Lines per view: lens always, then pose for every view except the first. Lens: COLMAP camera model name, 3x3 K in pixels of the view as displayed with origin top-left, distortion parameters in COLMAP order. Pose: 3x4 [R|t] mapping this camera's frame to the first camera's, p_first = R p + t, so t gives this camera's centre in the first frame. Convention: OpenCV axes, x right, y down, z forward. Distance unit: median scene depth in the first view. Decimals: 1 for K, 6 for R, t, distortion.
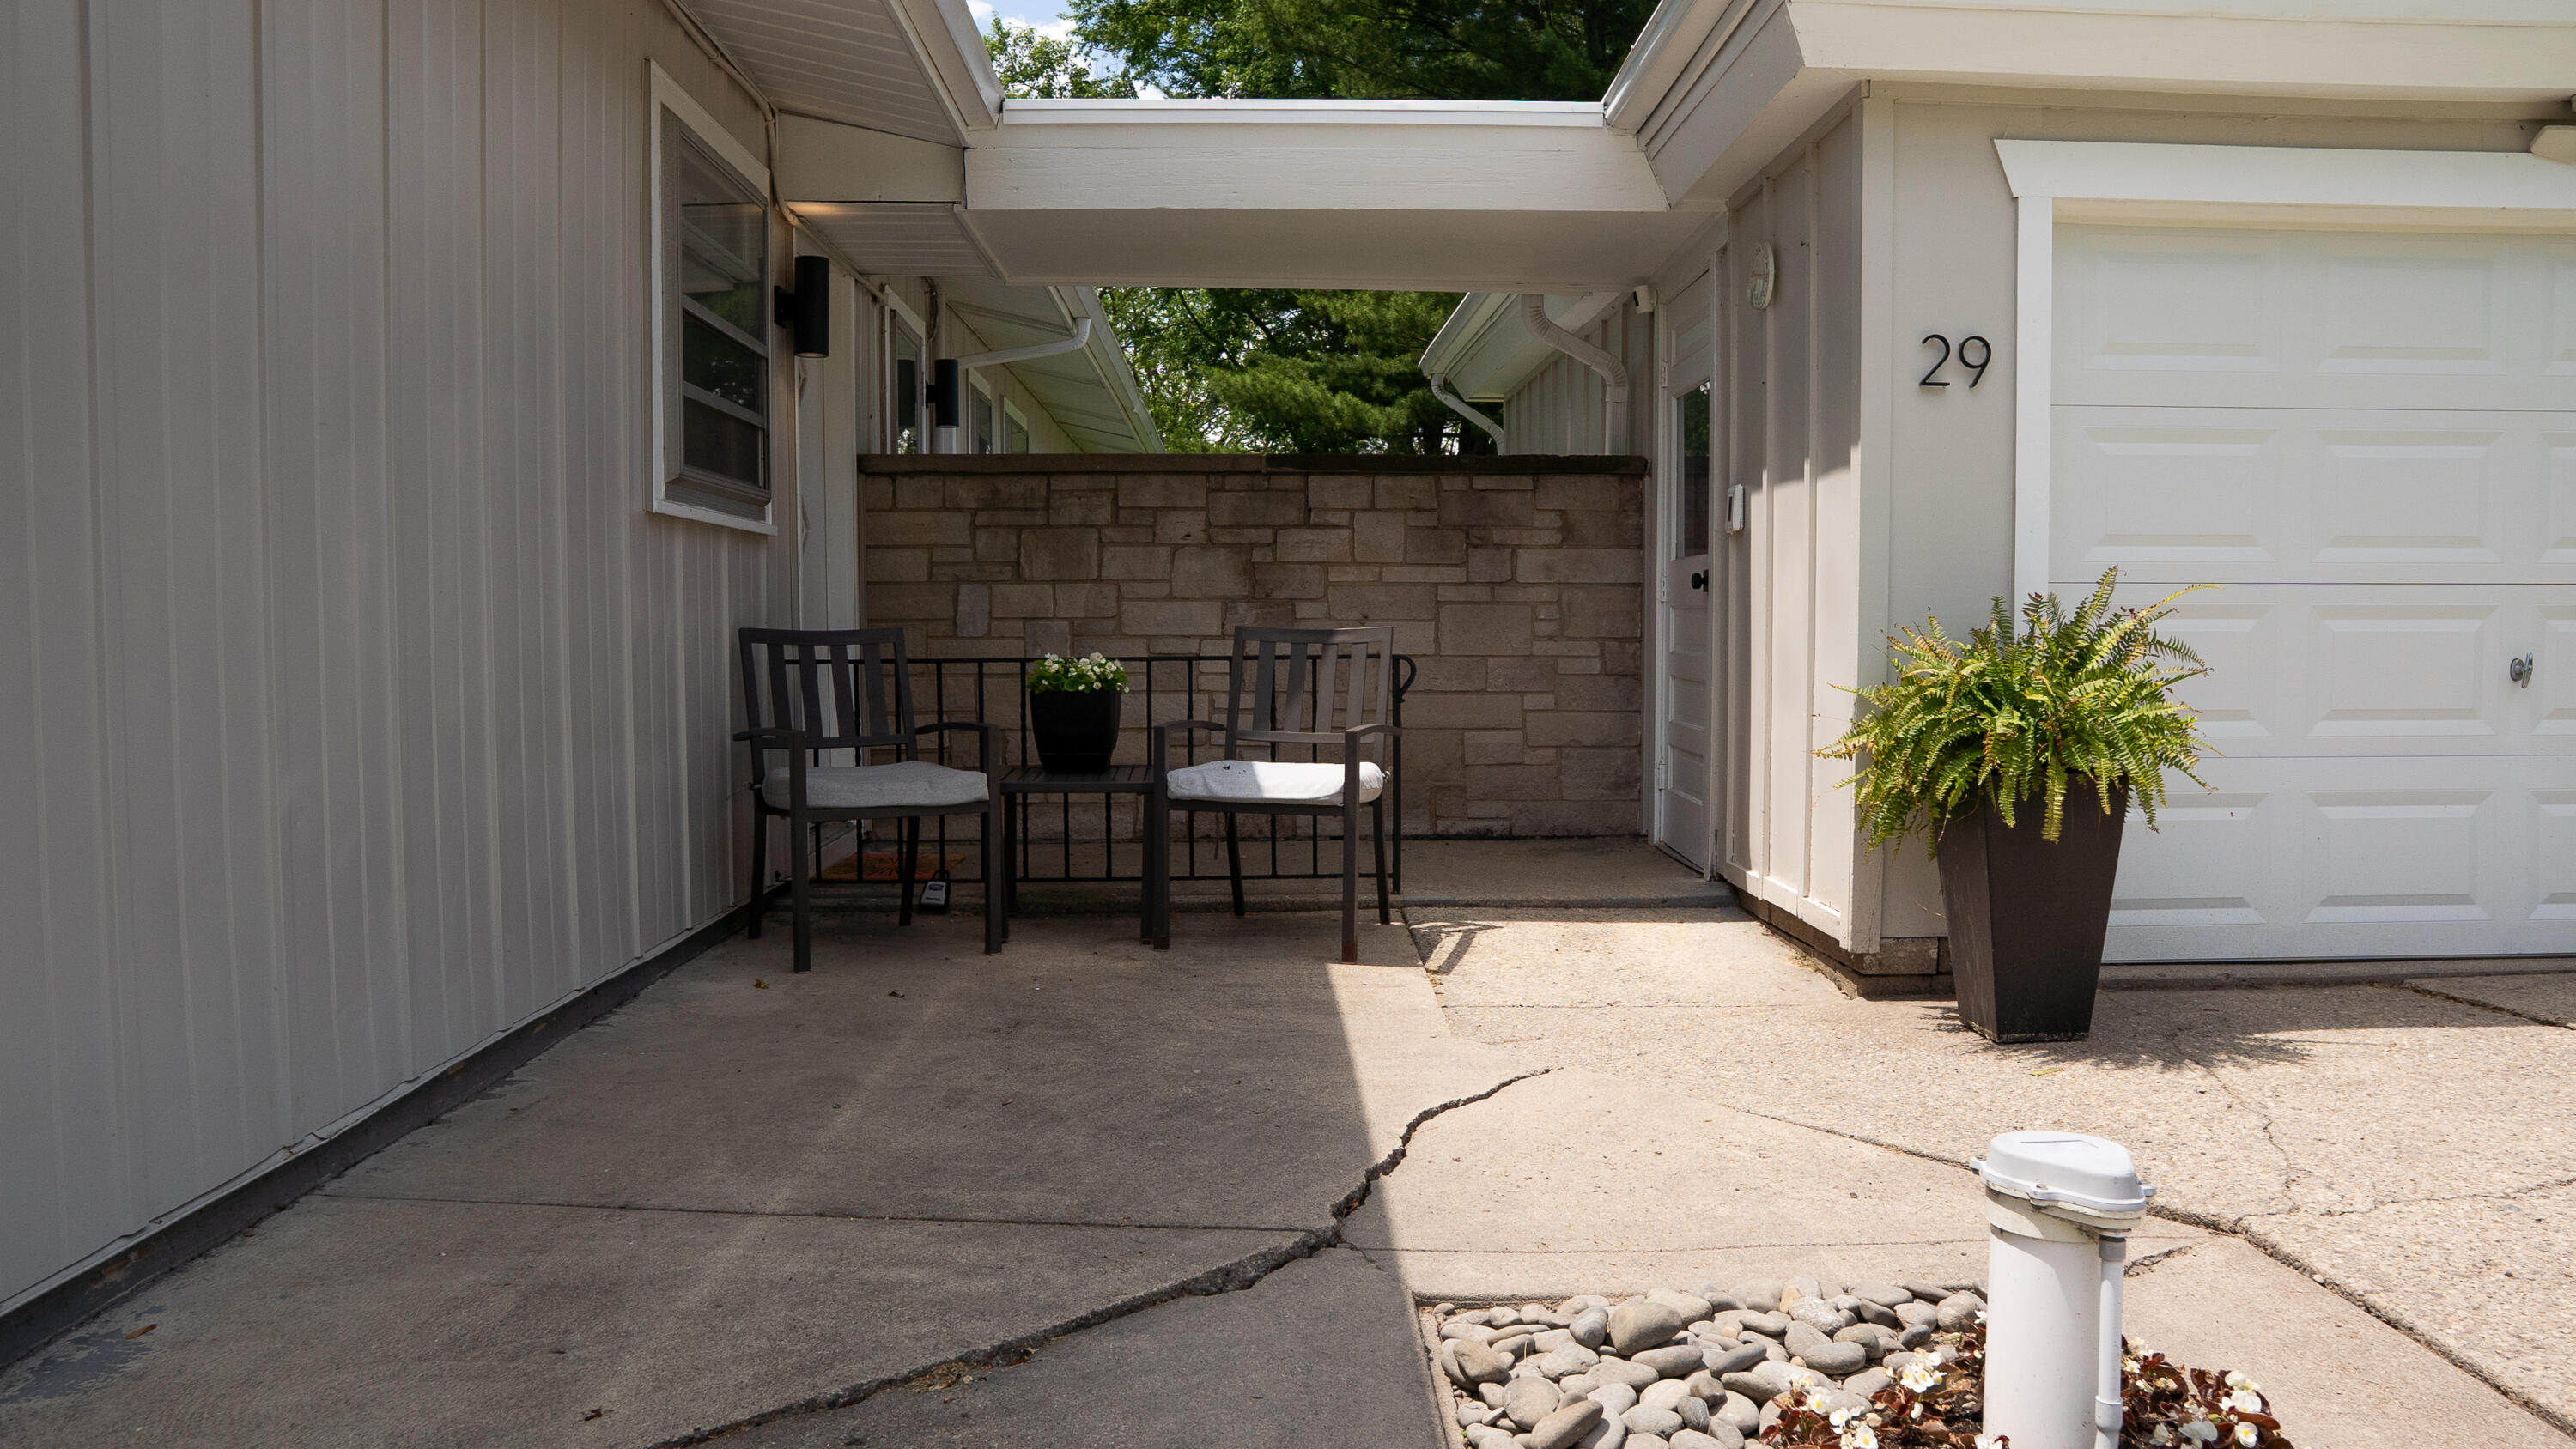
lens RADIAL K [[1770.1, 0, 1293.0], [0, 1770.1, 721.2], [0, 0, 1]] dist [-0.006193, -0.001166]
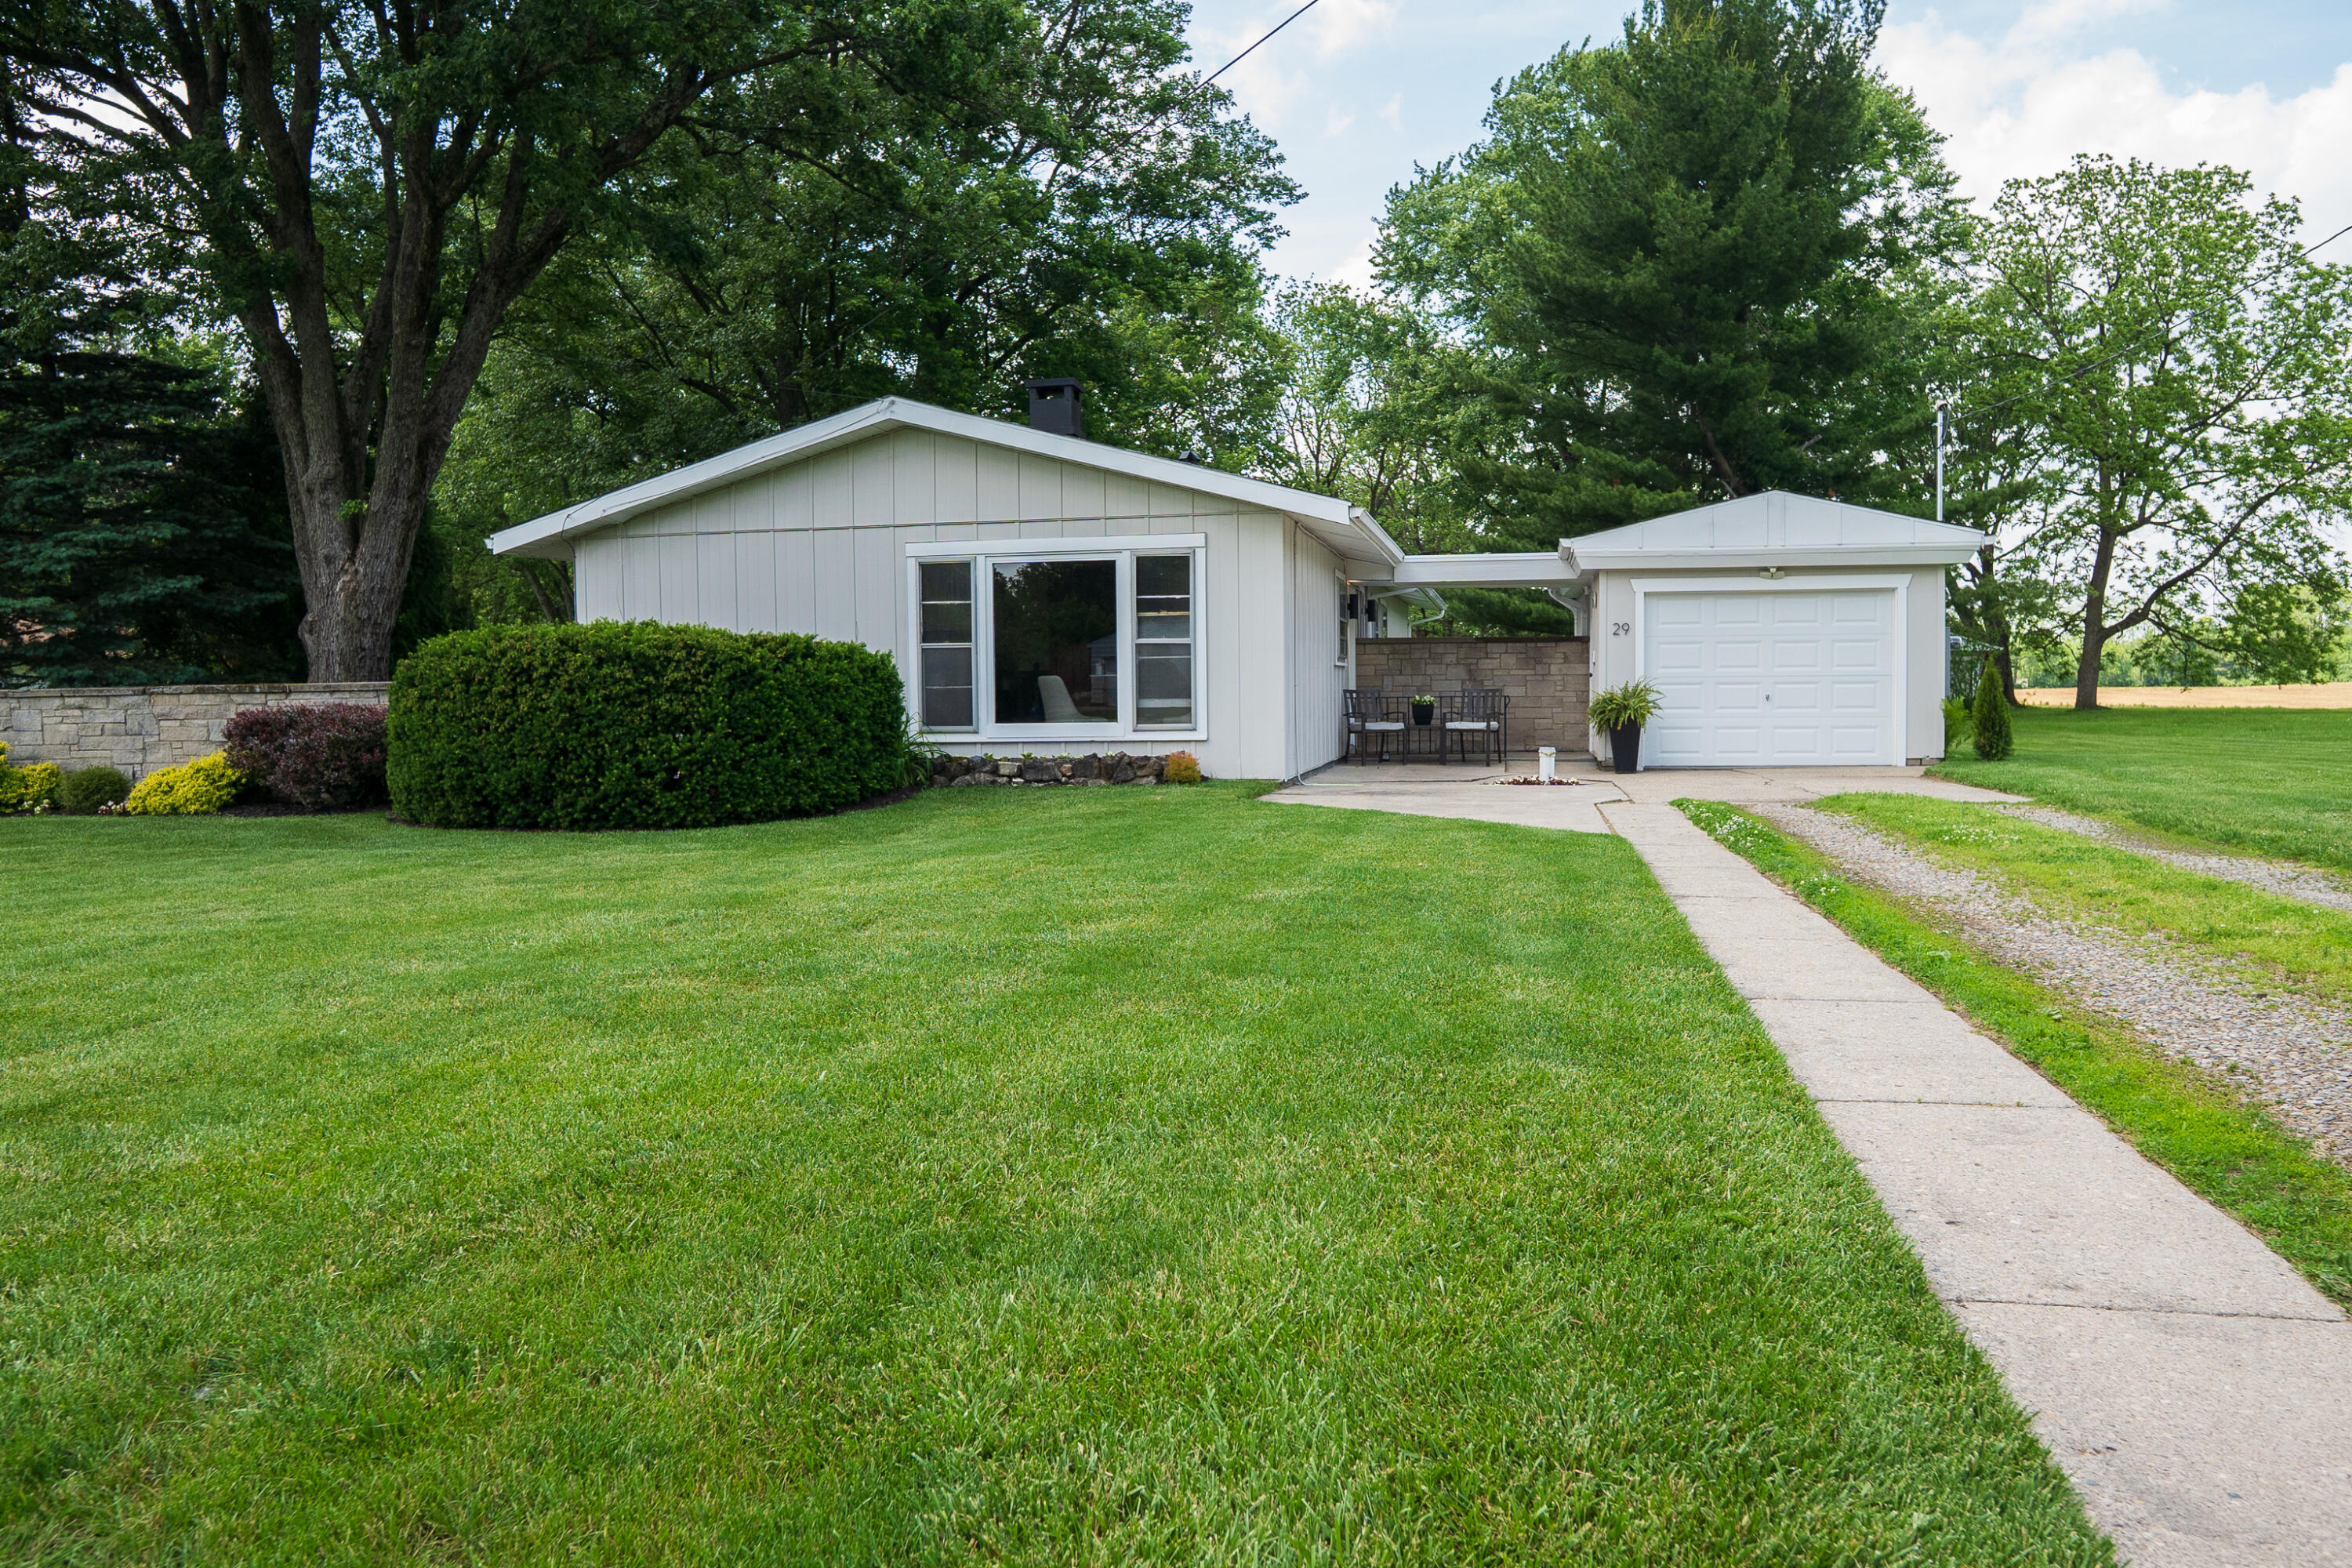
lens RADIAL K [[1637.0, 0, 1179.3], [0, 1637.0, 787.2], [0, 0, 1]] dist [-0.000950, -0.000114]
pose [[0.973879, 0.003747, -0.227038, 0.187536], [-0.000858, 0.999917, 0.012825, 0.124531], [0.227067, -0.012295, 0.973802, -2.806068]]
